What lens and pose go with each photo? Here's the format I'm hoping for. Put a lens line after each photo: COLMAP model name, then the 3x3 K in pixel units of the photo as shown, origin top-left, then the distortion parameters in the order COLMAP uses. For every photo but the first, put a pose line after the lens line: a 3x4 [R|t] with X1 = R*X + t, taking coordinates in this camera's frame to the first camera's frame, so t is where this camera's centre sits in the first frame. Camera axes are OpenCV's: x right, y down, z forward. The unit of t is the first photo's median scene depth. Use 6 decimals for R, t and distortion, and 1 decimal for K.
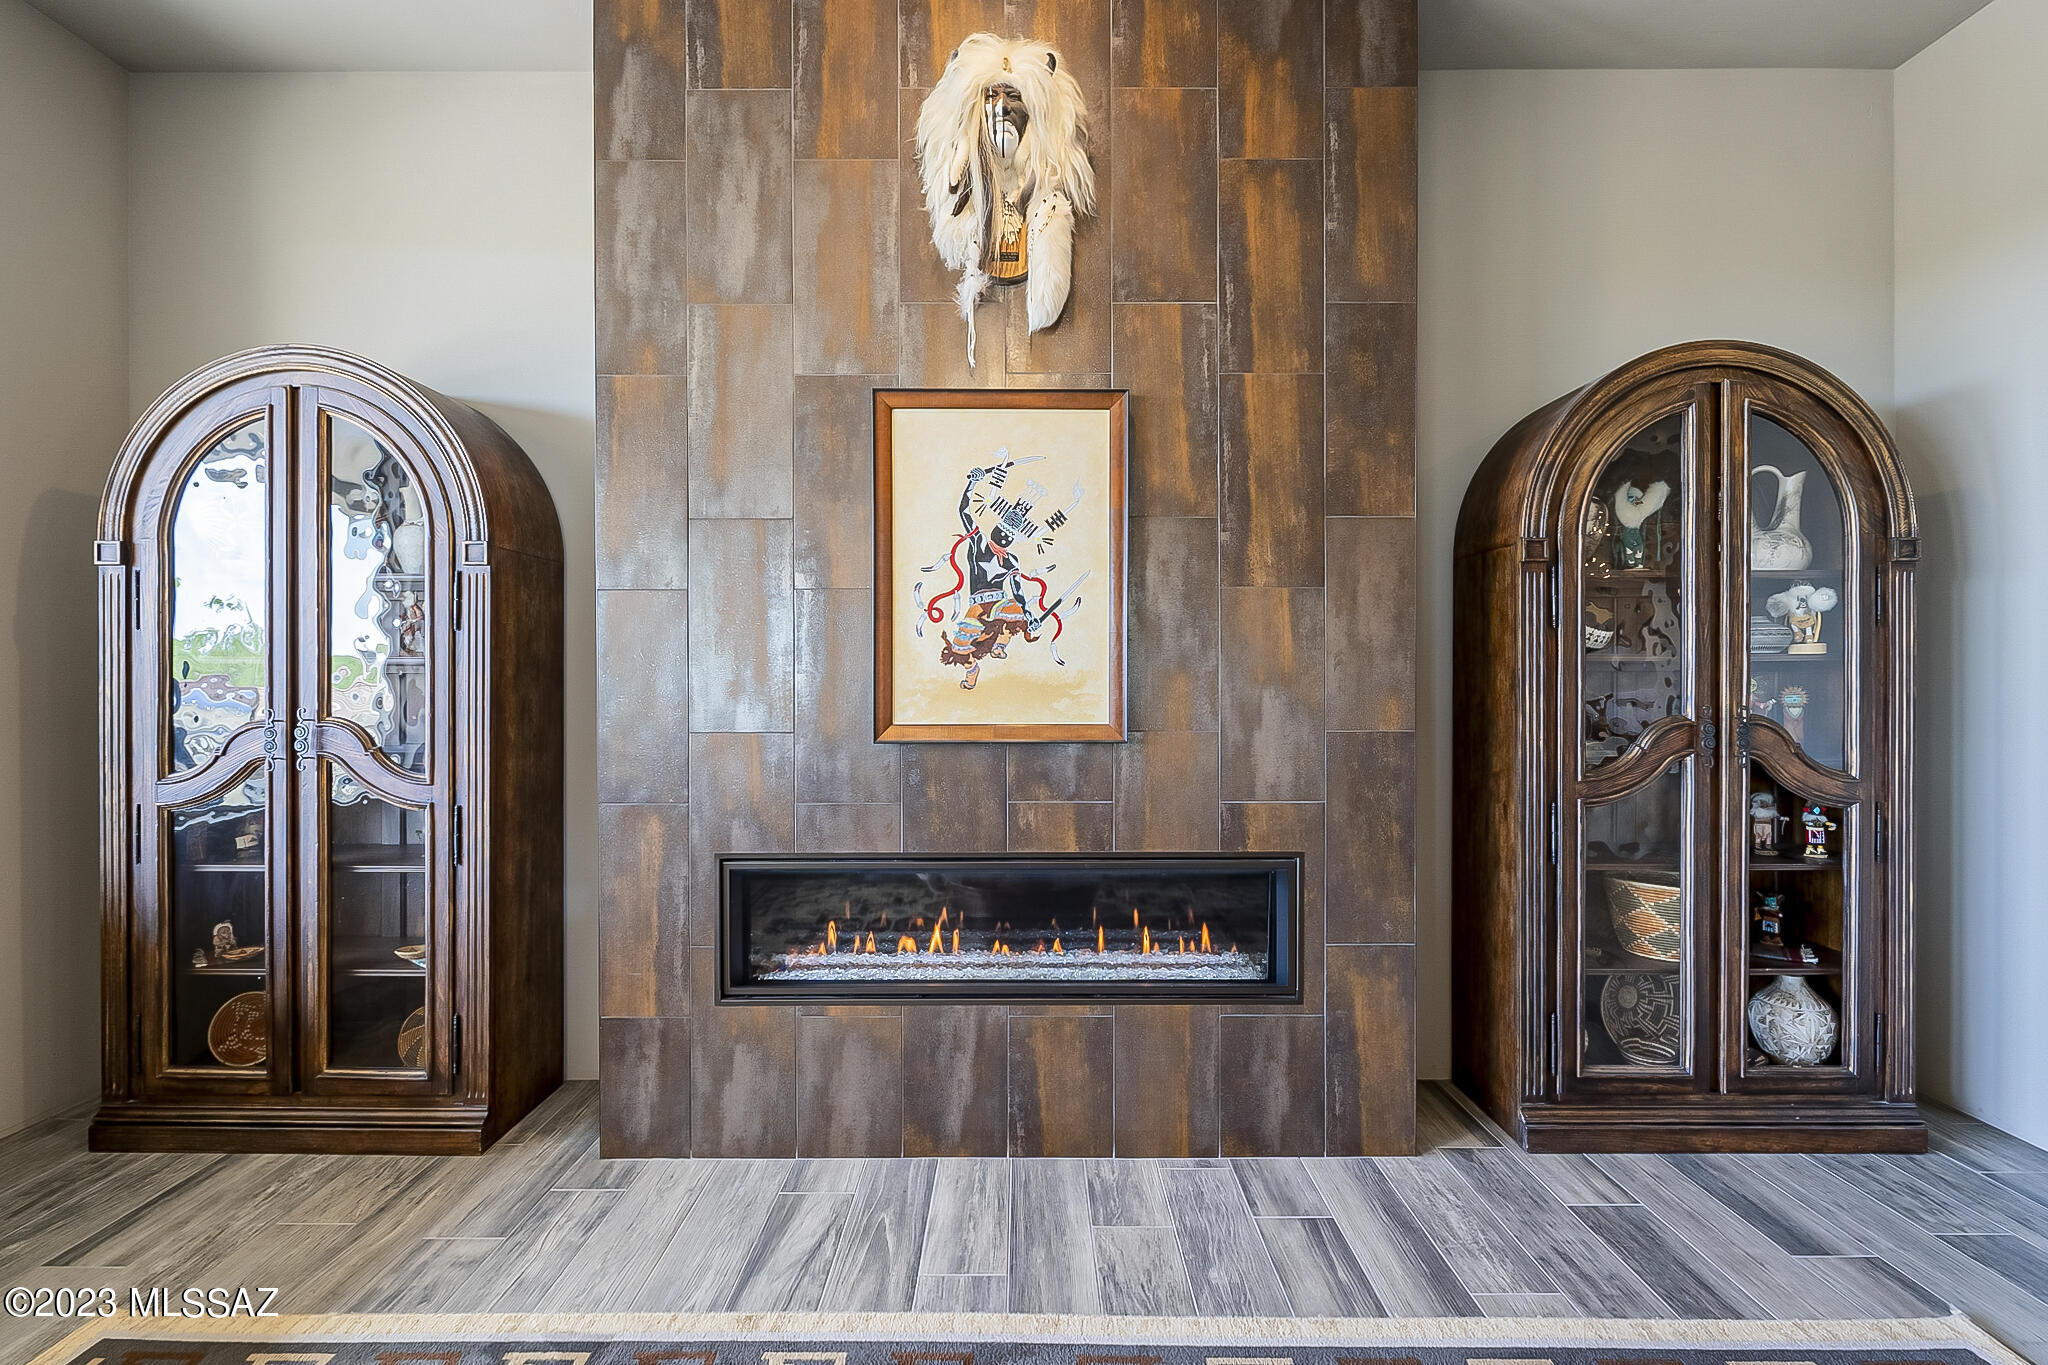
lens RADIAL K [[913.9, 0, 1025.0], [0, 913.9, 682.5], [0, 0, 1]] dist [-0.003688, 0.000323]
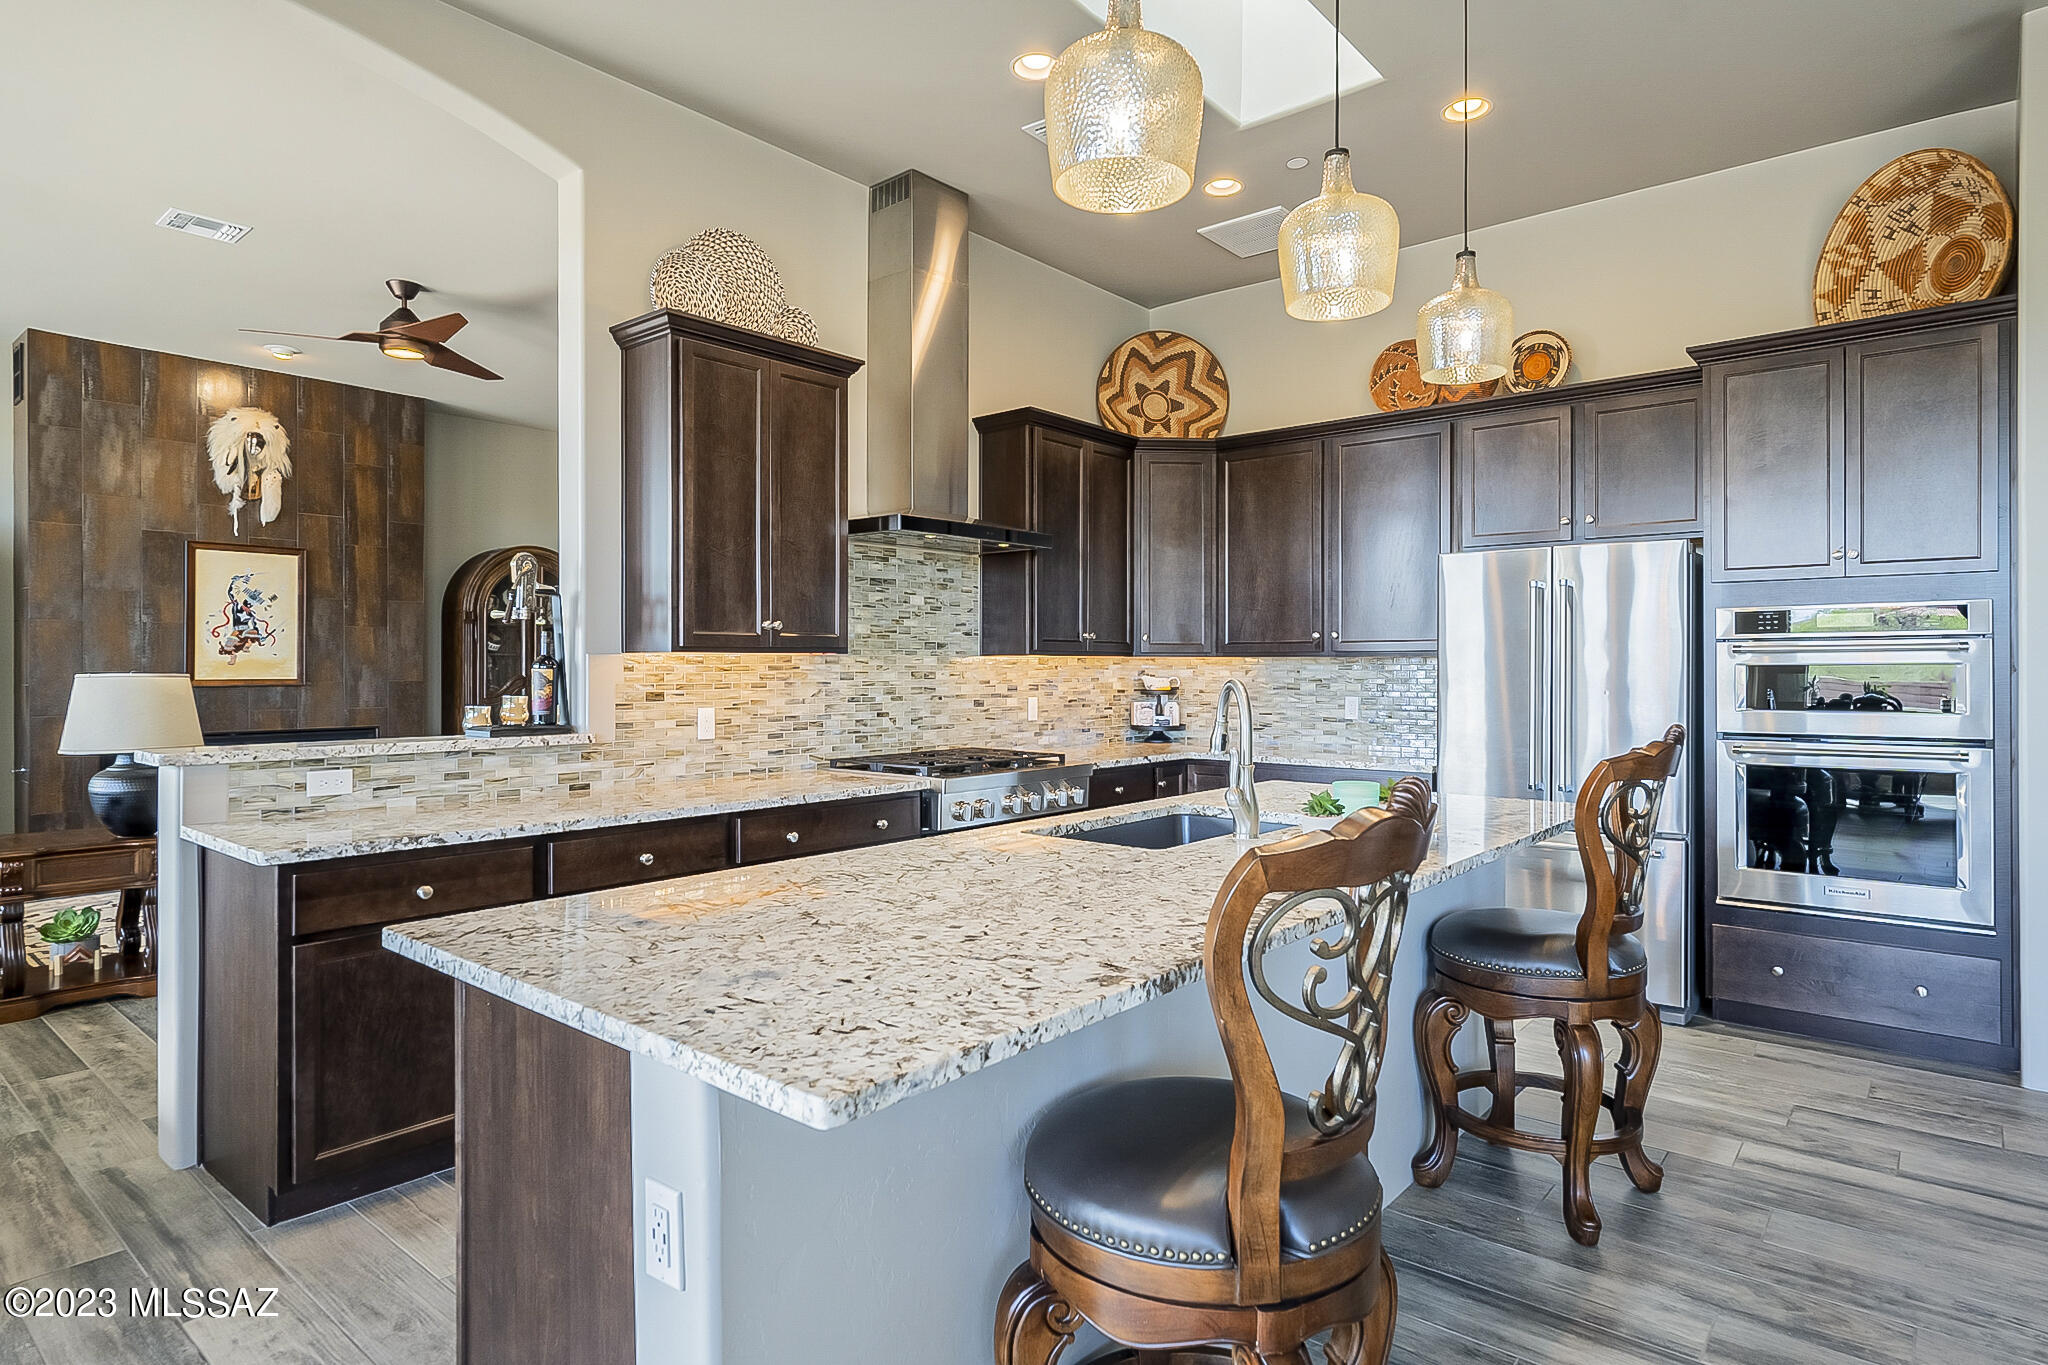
lens RADIAL K [[1135.6, 0, 1020.7], [0, 1135.6, 669.1], [0, 0, 1]] dist [0.004811, 0.000034]
pose [[0.649876, 0.000668, 0.760040, -1.003363], [-0.001636, 0.999999, 0.000520, 0.013480], [-0.760038, -0.001581, 0.649876, -2.587292]]
